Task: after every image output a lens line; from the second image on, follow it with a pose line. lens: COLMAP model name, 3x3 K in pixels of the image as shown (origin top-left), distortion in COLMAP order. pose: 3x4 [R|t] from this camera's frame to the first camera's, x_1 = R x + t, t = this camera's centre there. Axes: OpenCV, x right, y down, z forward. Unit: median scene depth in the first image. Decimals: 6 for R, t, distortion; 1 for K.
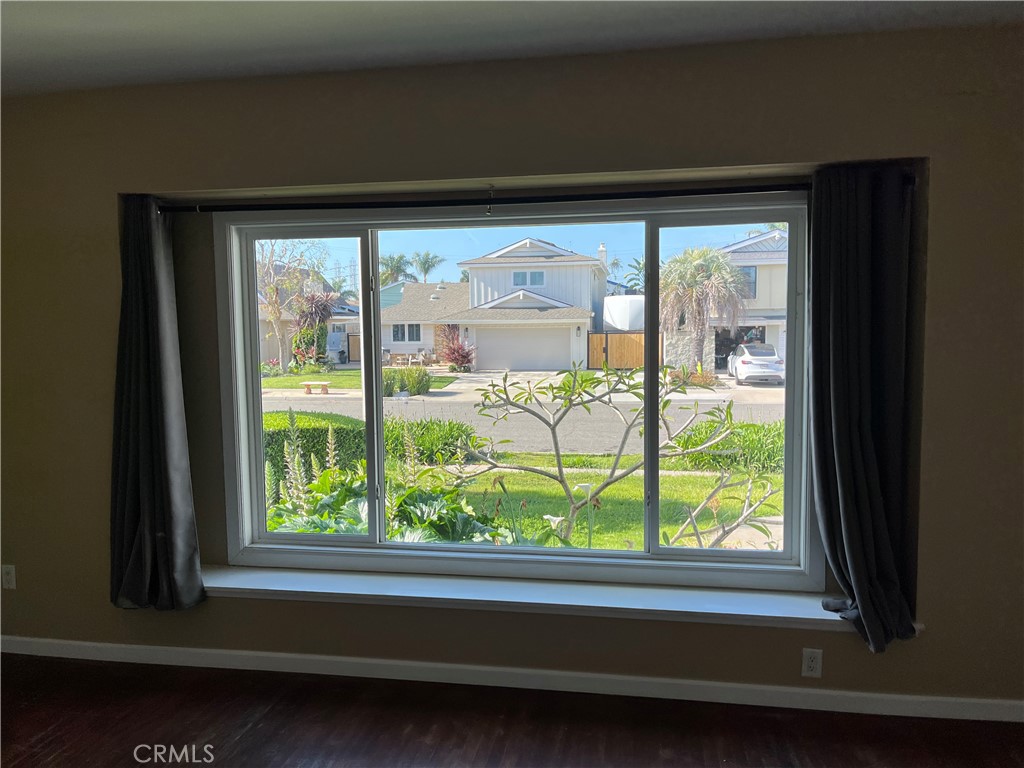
lens RADIAL K [[781.4, 0, 510.8], [0, 781.4, 377.3], [0, 0, 1]] dist [0.087203, -0.132153]
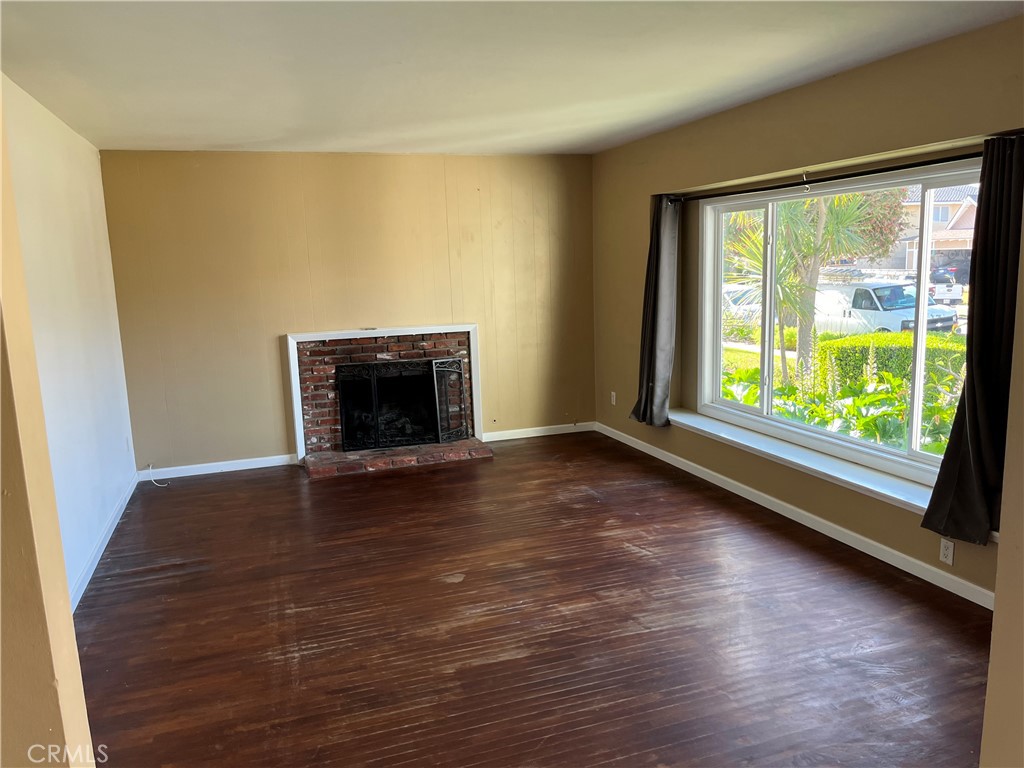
lens RADIAL K [[781.4, 0, 510.8], [0, 781.4, 377.3], [0, 0, 1]] dist [0.087203, -0.132153]
pose [[0.482096, 0.127667, -0.866767, 0.951299], [-0.046810, 0.991666, 0.120028, -0.019178], [0.874867, -0.017291, 0.484054, -0.155120]]
